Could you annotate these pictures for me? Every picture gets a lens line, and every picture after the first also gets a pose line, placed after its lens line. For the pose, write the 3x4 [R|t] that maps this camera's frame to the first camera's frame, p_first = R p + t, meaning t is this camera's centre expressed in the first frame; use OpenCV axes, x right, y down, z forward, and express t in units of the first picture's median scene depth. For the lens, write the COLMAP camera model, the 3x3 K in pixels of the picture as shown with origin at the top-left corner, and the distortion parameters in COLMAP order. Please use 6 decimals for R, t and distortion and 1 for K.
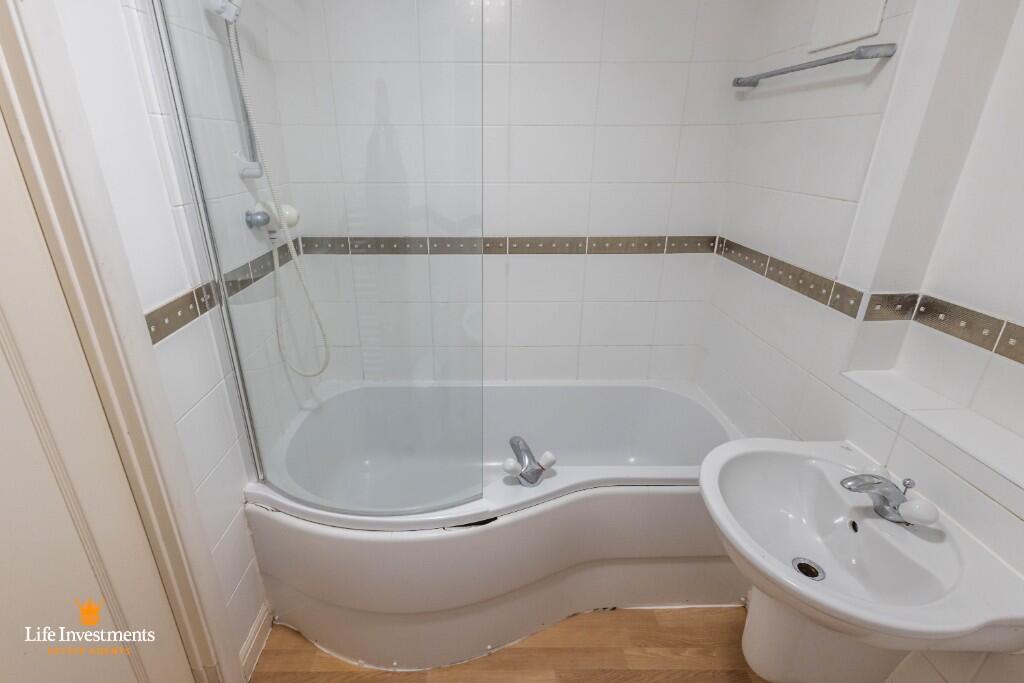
lens RADIAL K [[479.8, 0, 512.0], [0, 479.8, 341.5], [0, 0, 1]] dist [0.001624, -0.000023]
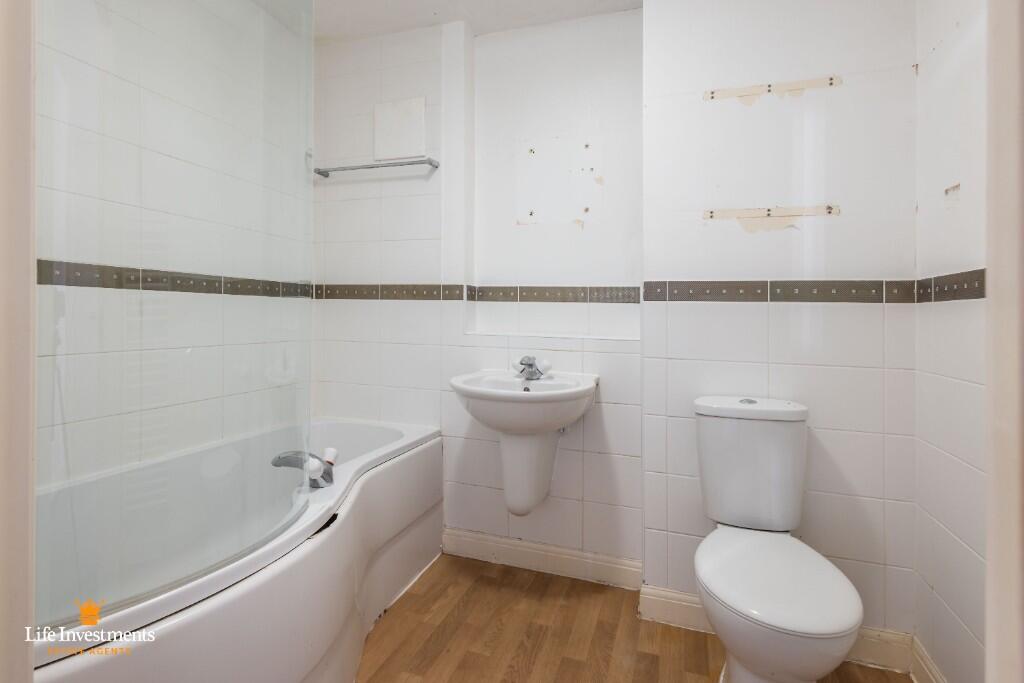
lens RADIAL K [[500.7, 0, 507.3], [0, 500.7, 323.3], [0, 0, 1]] dist [-0.000502, -0.000319]
pose [[0.331275, -0.010050, 0.943481, -0.740165], [0.354756, 0.927899, -0.114678, 0.231885], [-0.874302, 0.372696, 0.310955, 0.256917]]
